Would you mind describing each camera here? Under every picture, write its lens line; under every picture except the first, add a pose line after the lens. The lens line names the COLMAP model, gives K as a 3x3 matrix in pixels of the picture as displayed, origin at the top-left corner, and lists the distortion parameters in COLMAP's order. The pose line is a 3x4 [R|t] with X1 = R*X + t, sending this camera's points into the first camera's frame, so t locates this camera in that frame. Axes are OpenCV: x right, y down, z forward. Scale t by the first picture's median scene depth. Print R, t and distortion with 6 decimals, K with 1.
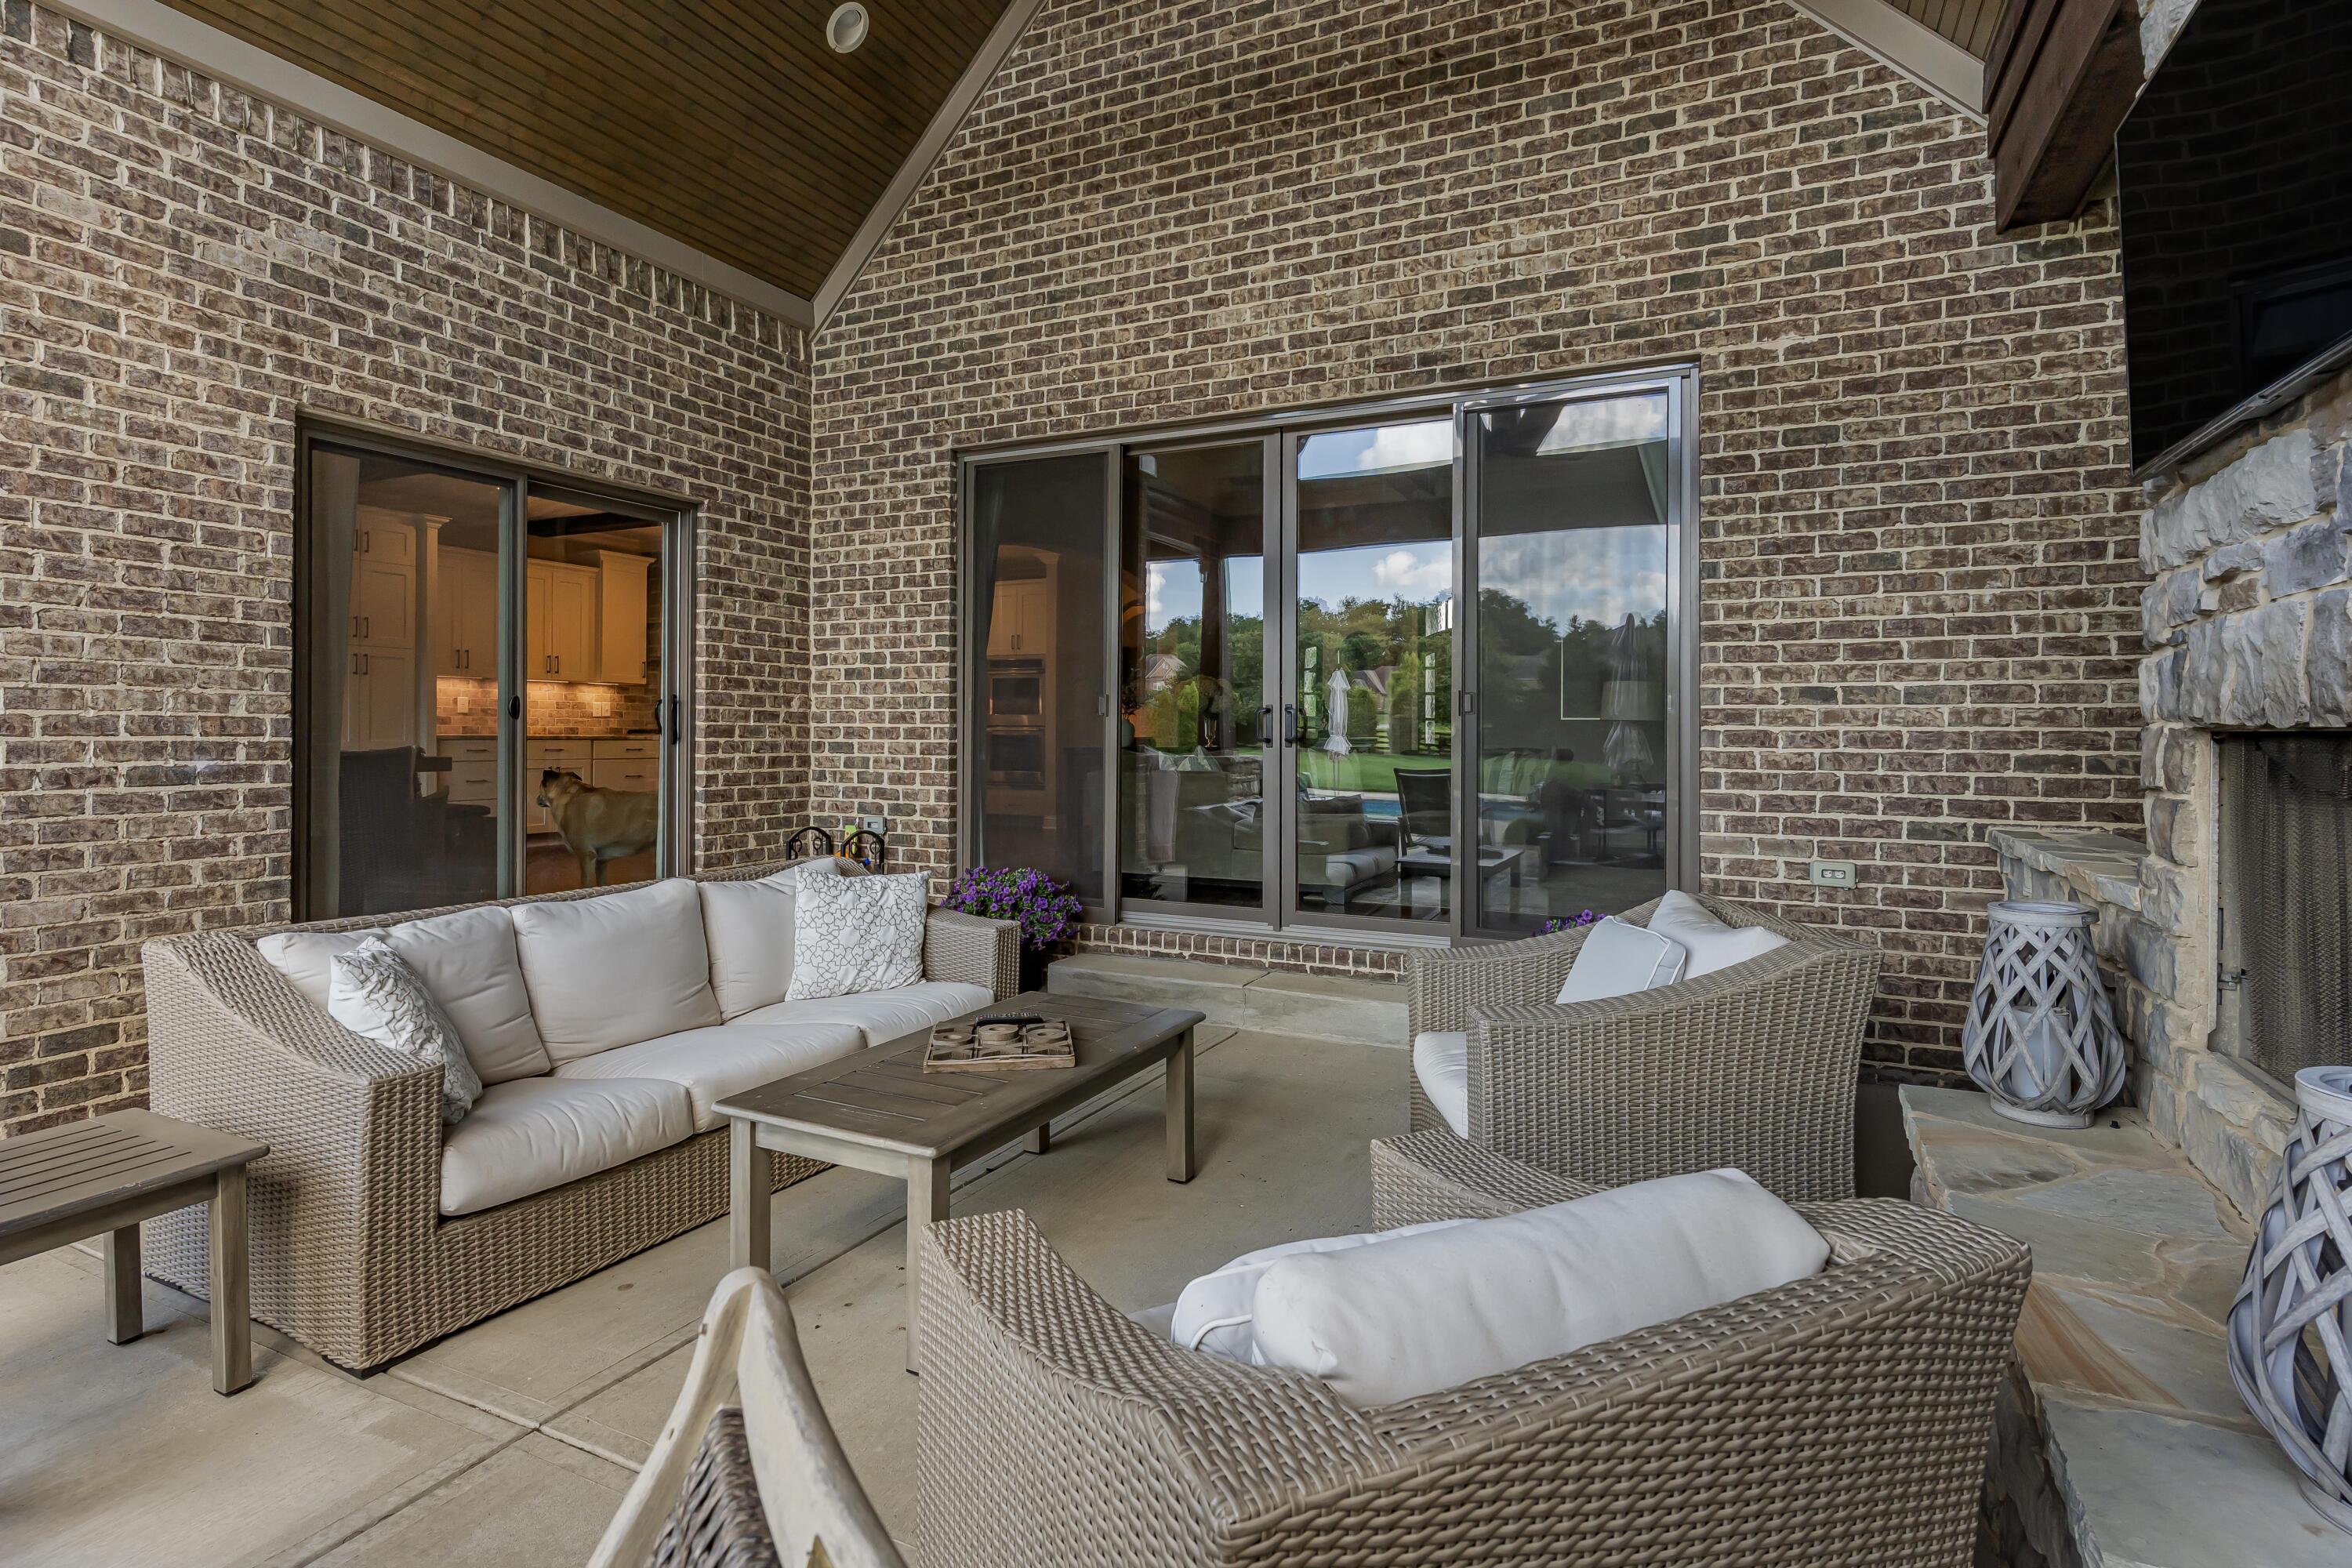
lens RADIAL K [[1148.1, 0, 1200.9], [0, 1148.1, 727.2], [0, 0, 1]] dist [-0.008983, 0.001962]
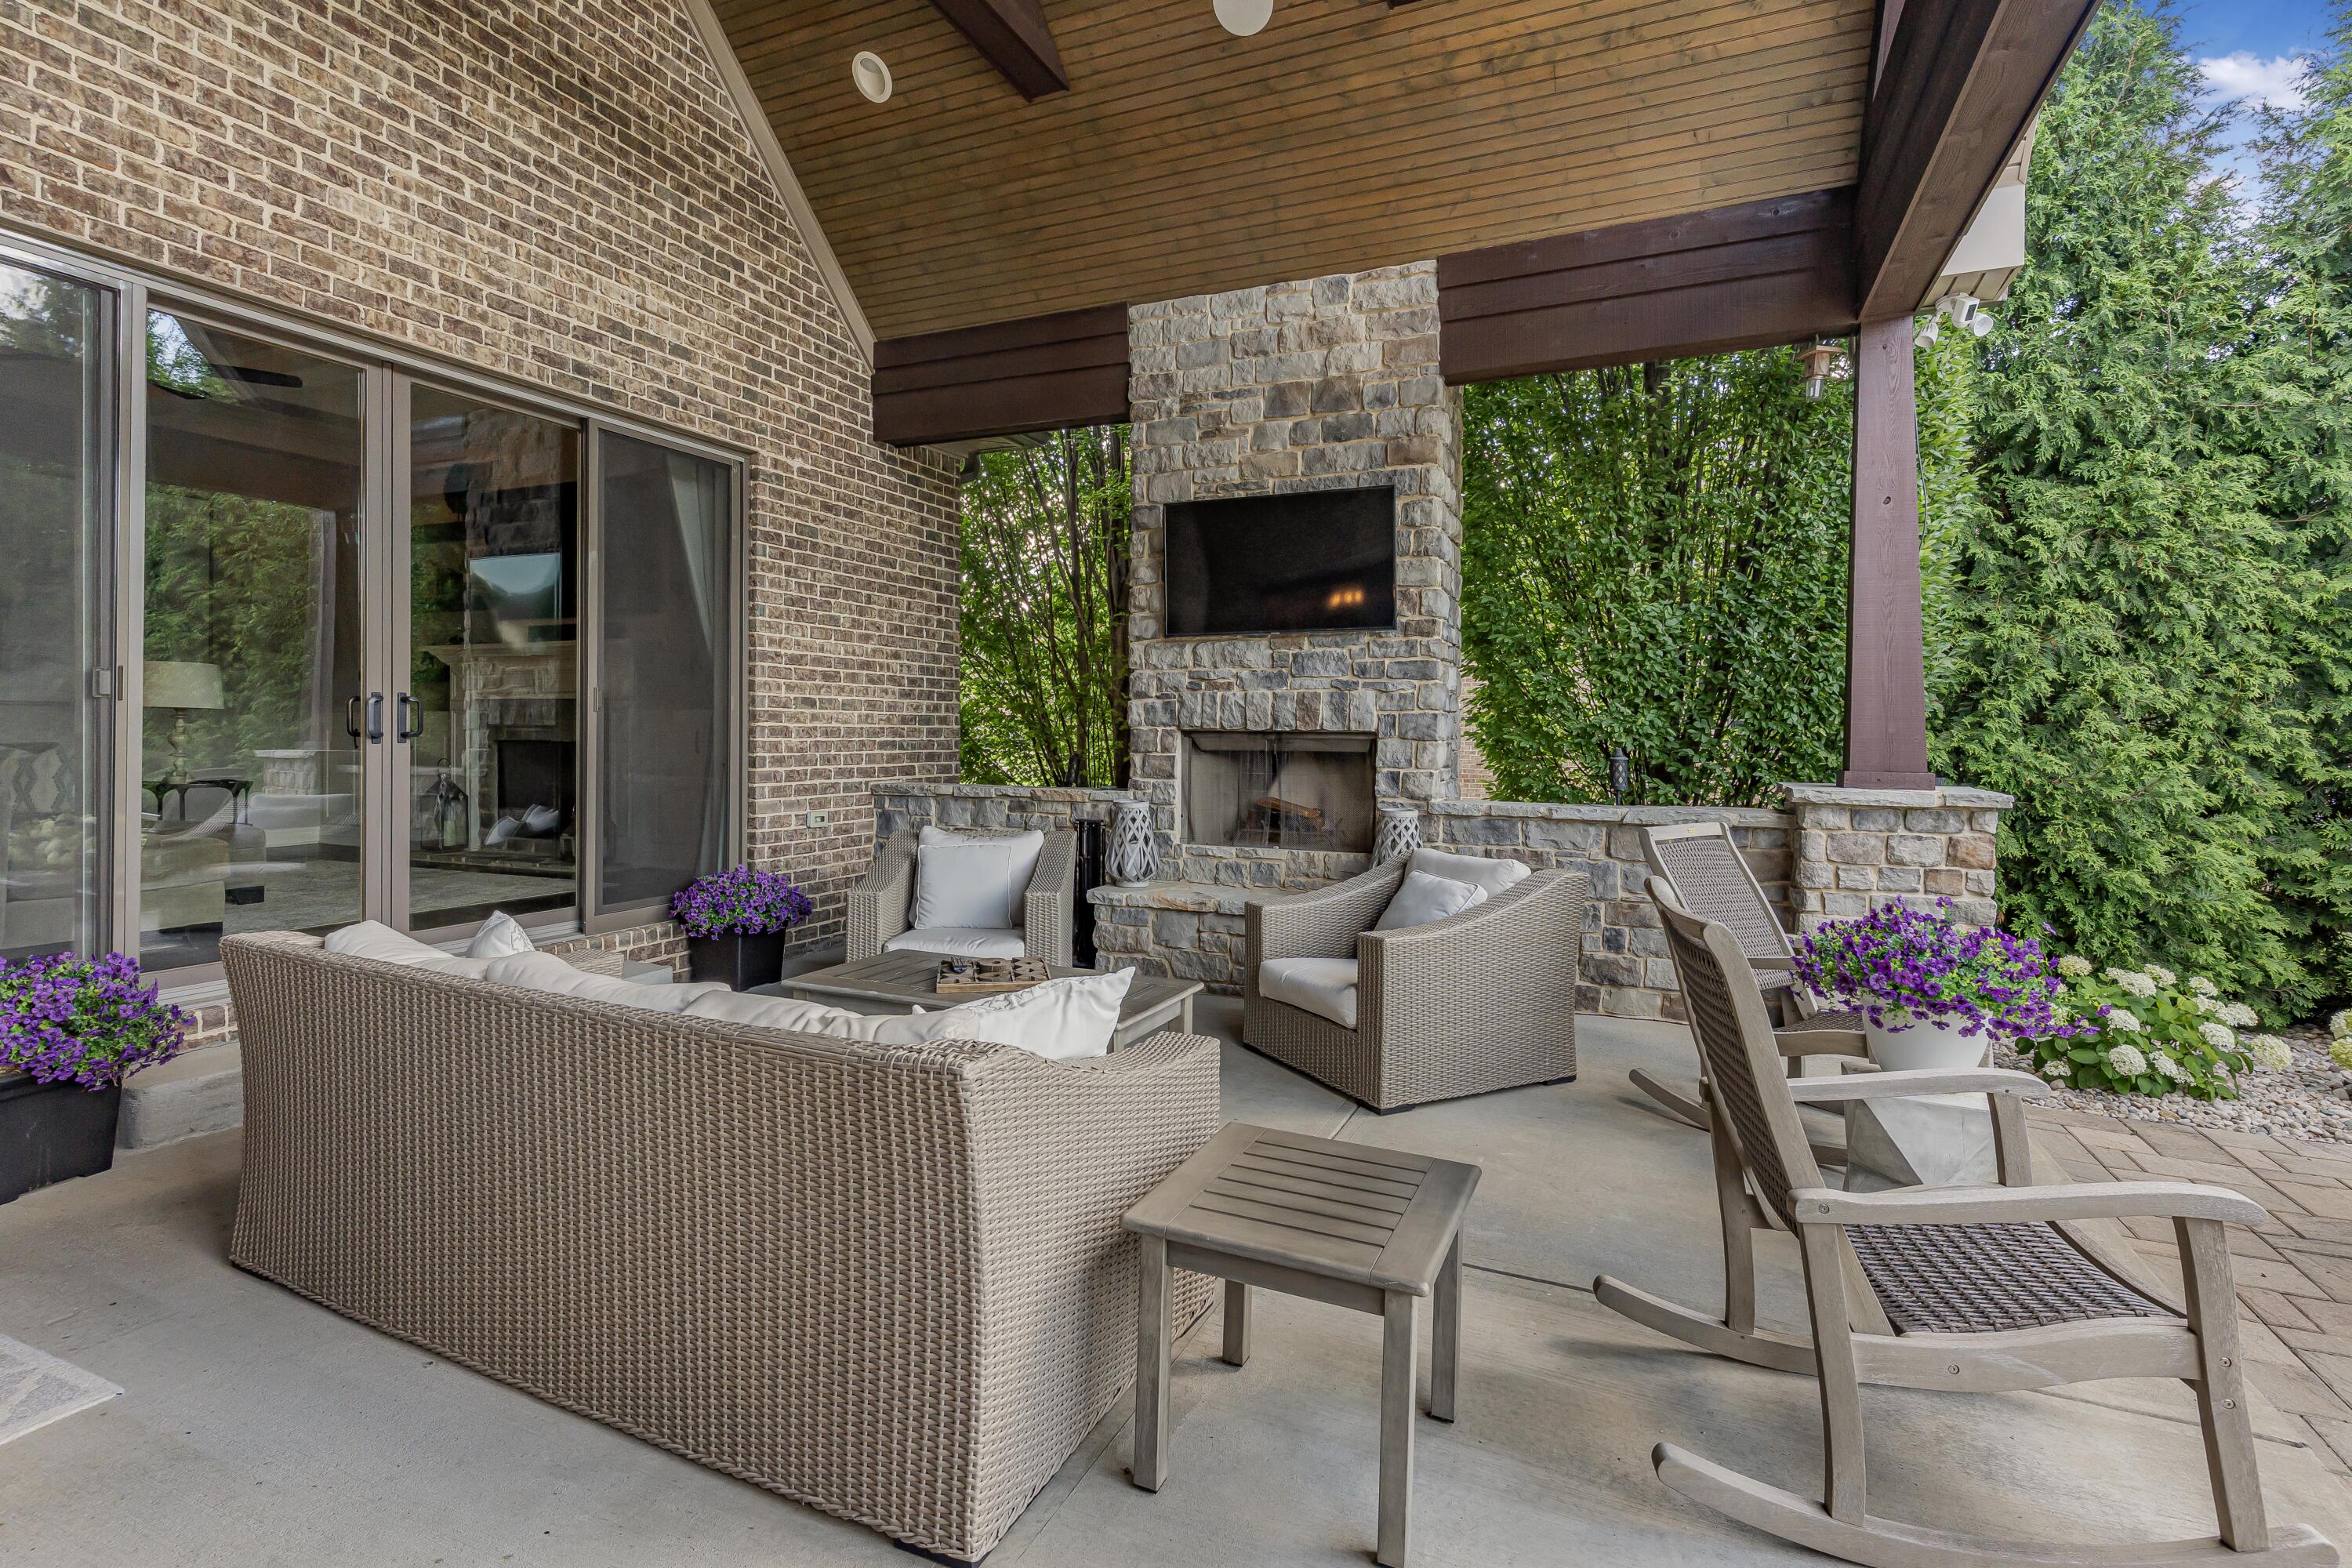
lens RADIAL K [[1148.1, 0, 1159.0], [0, 1148.1, 737.3], [0, 0, 1]] dist [-0.008983, 0.001962]
pose [[-0.031538, -0.007310, 0.999476, -0.944439], [-0.009388, 0.999931, 0.007017, 0.002444], [-0.999458, -0.009162, -0.031605, 0.551637]]
